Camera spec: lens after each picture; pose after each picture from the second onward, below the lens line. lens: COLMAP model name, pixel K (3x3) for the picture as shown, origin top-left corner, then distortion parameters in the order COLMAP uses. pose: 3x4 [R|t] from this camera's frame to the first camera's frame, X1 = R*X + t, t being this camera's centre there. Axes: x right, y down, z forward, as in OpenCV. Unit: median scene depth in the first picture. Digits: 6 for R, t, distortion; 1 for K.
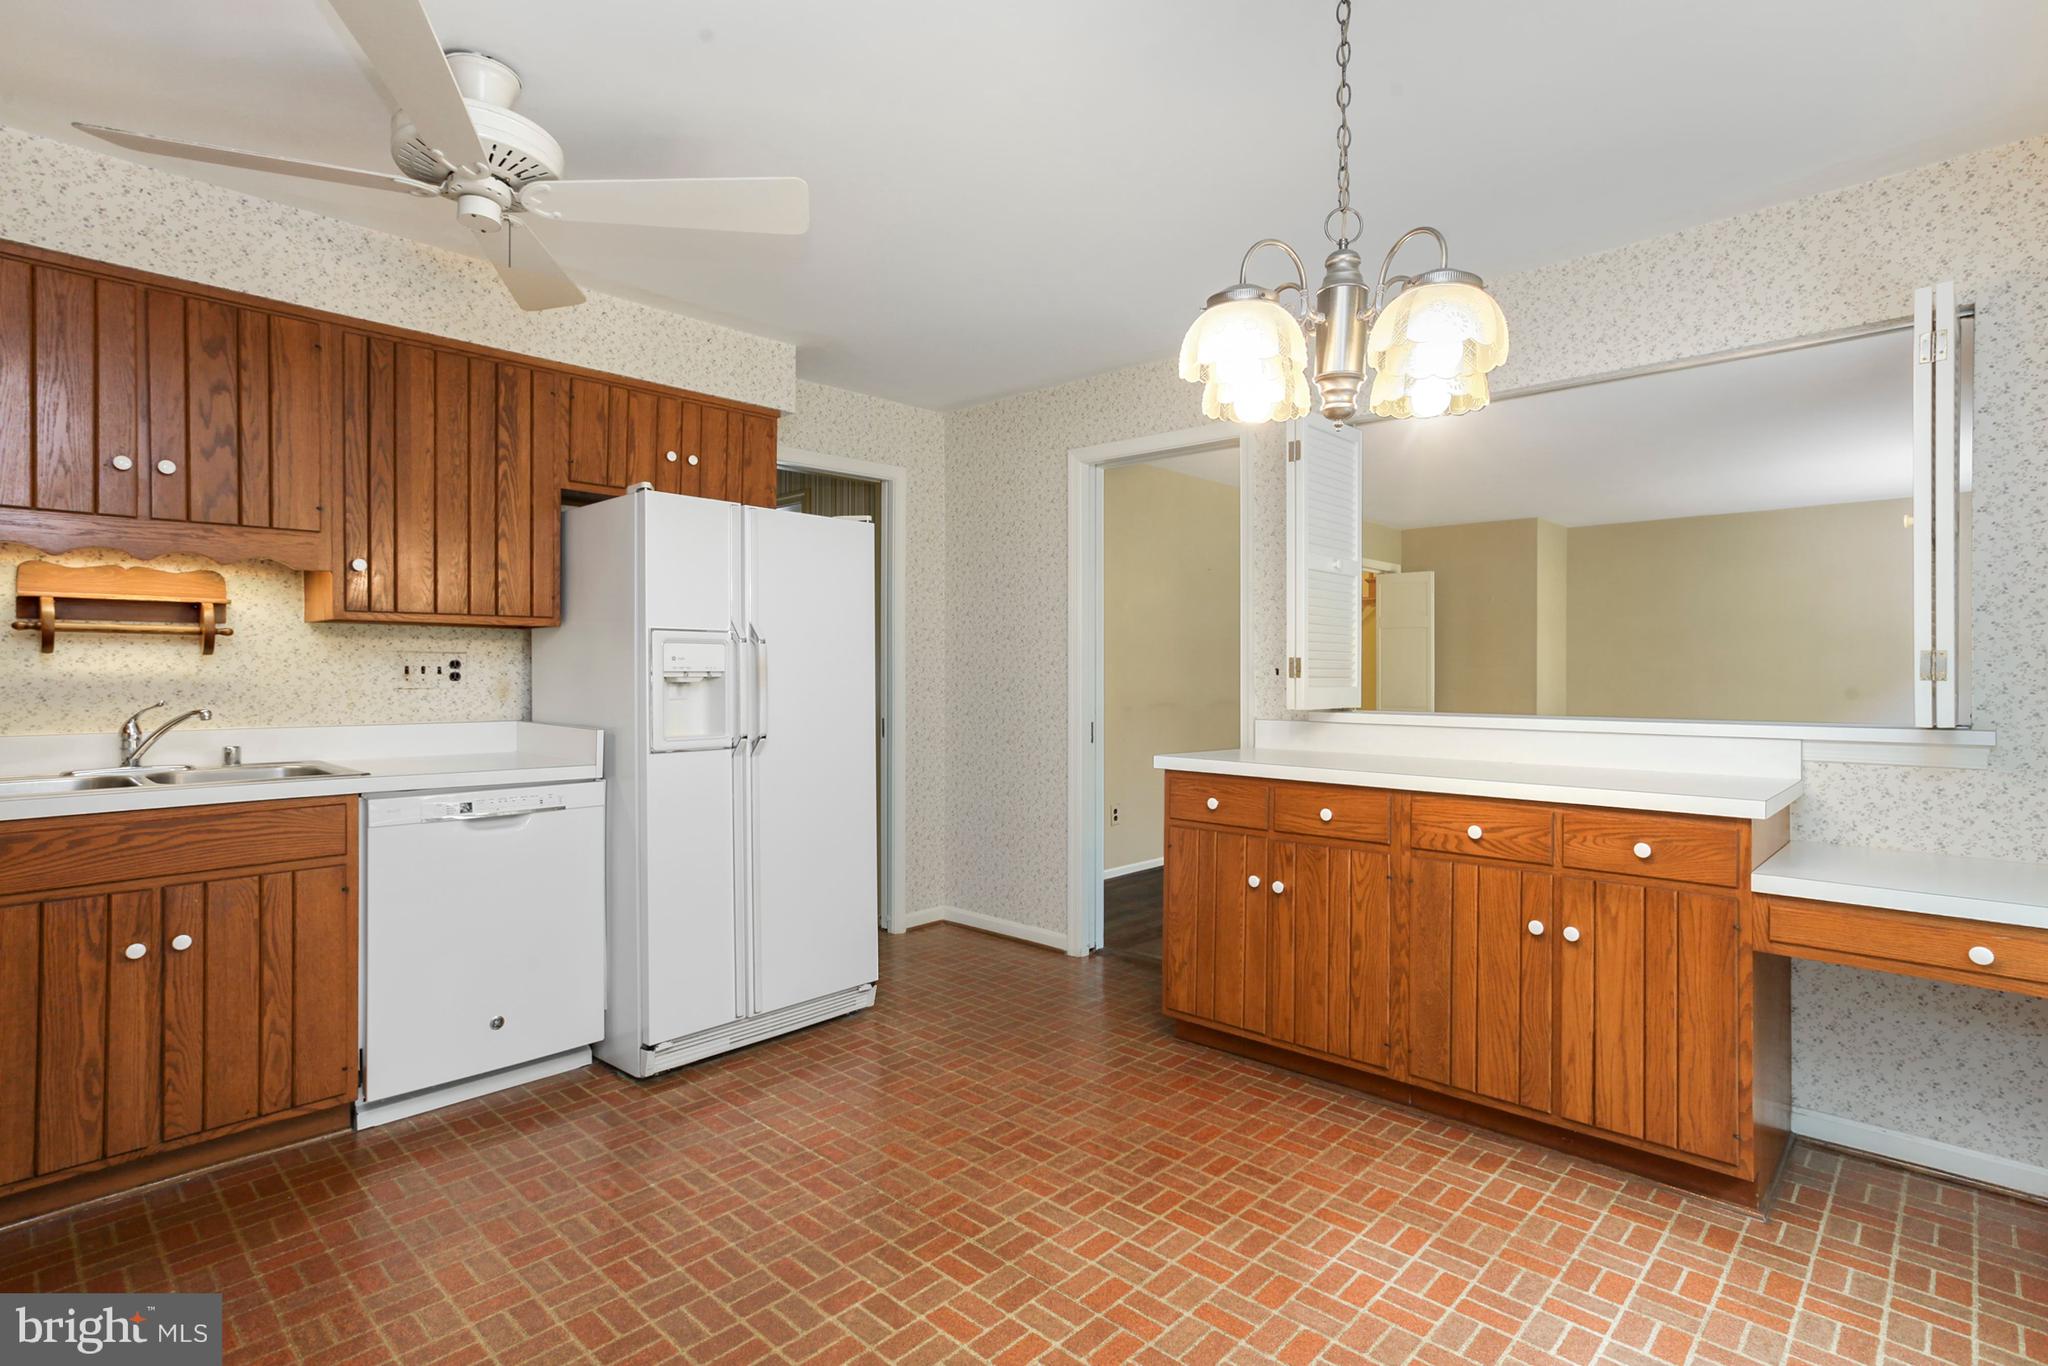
lens RADIAL K [[1012.2, 0, 1017.8], [0, 1012.2, 682.5], [0, 0, 1]] dist [-0.042076, 0.028041]
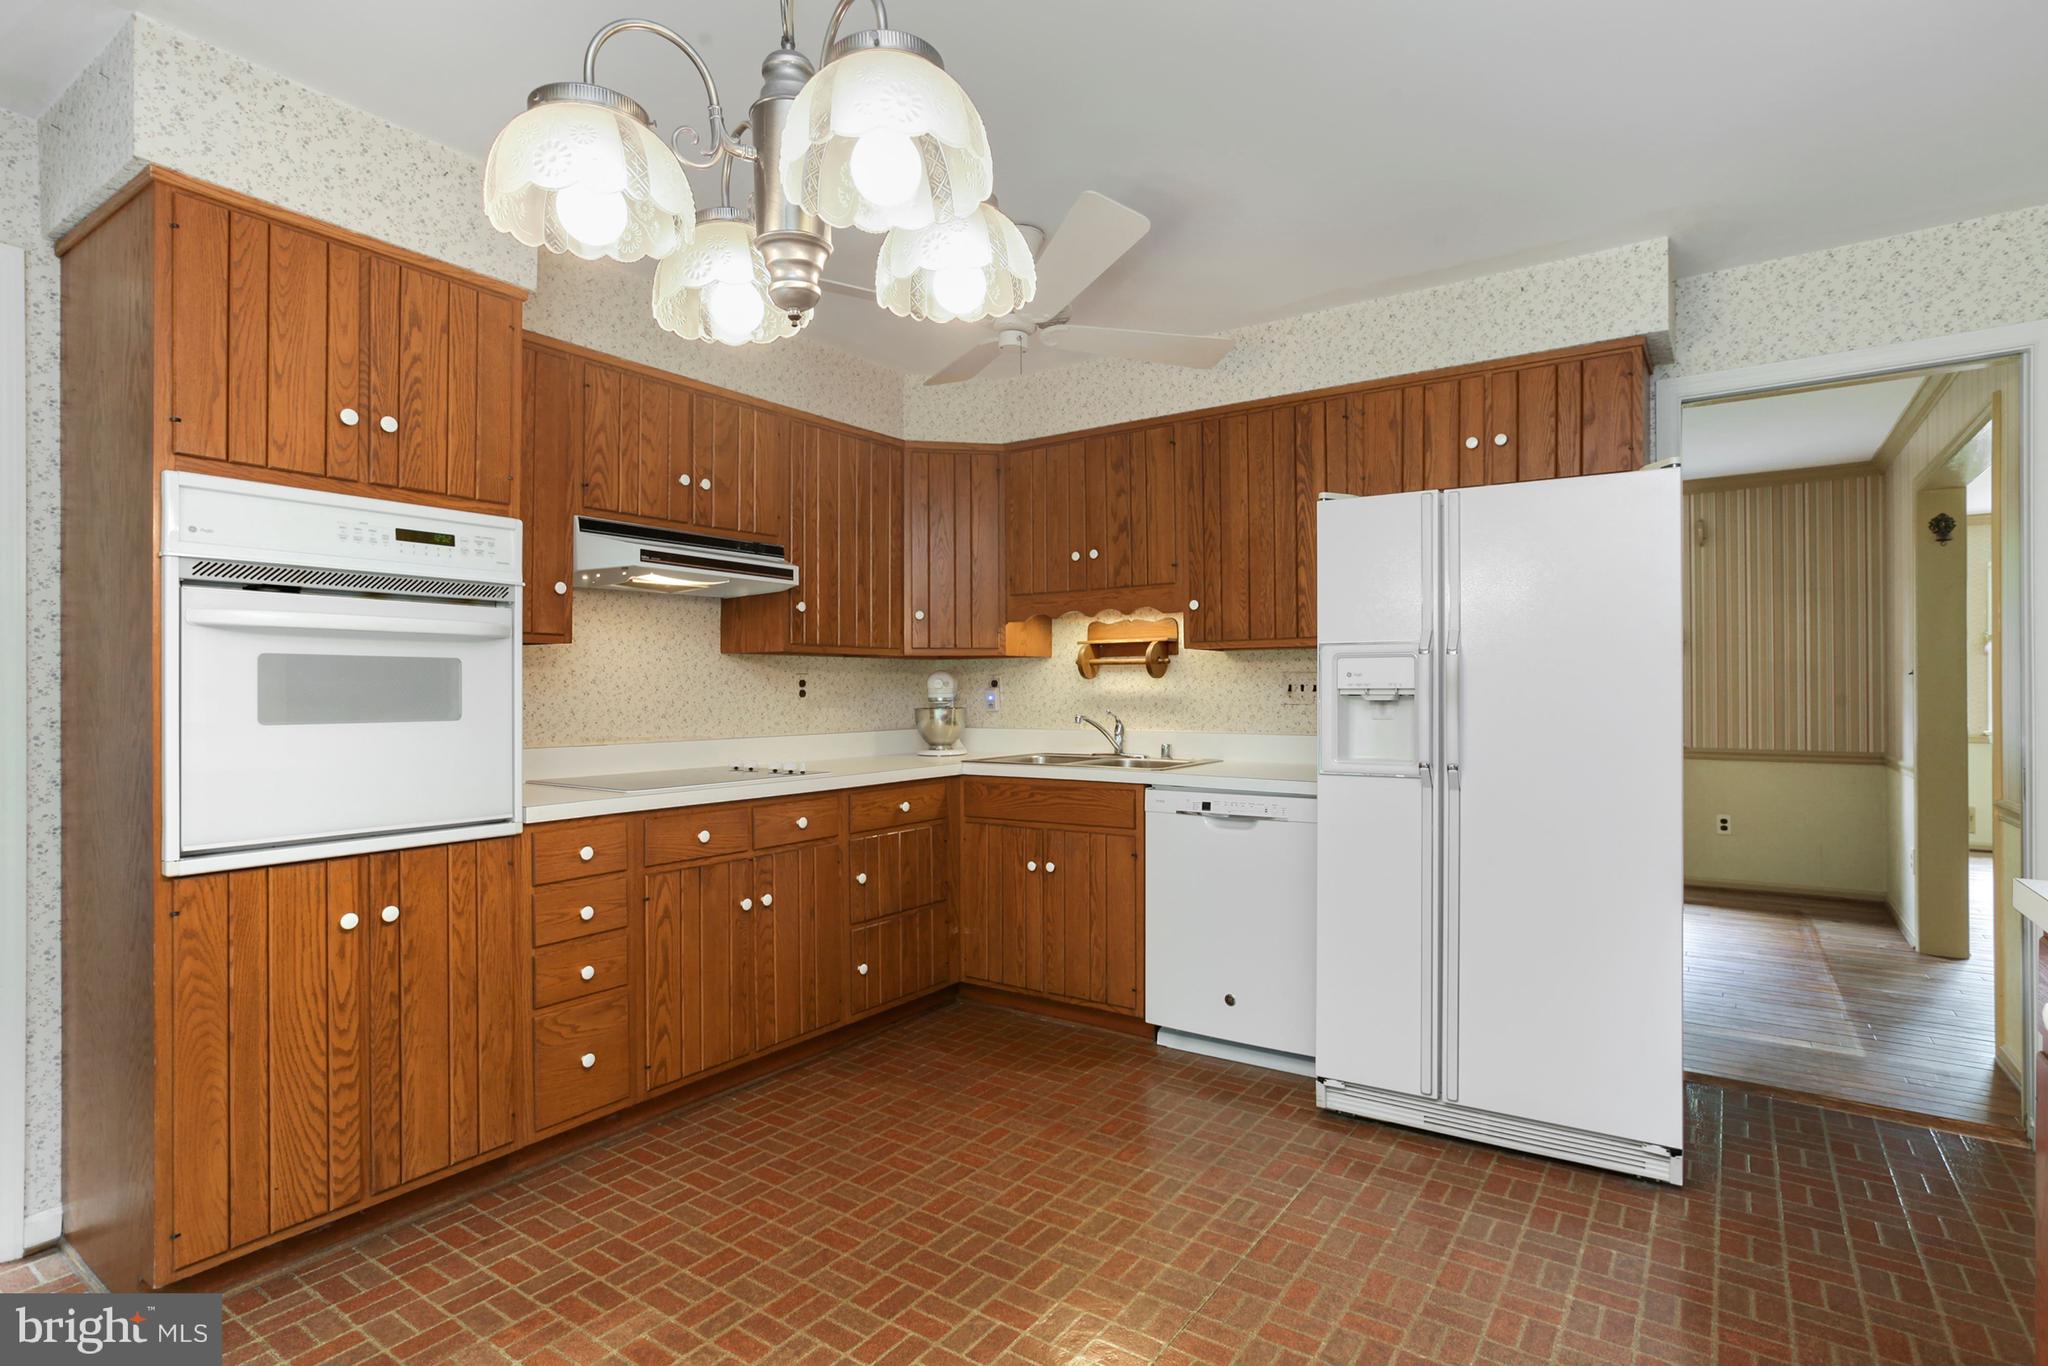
lens RADIAL K [[1009.6, 0, 1020.5], [0, 1009.6, 694.2], [0, 0, 1]] dist [-0.044254, 0.027173]
pose [[0.145948, 0.001880, -0.989291, 0.533556], [-0.006705, 0.999977, 0.000911, -0.004678], [0.989270, 0.006500, 0.145957, 0.561714]]
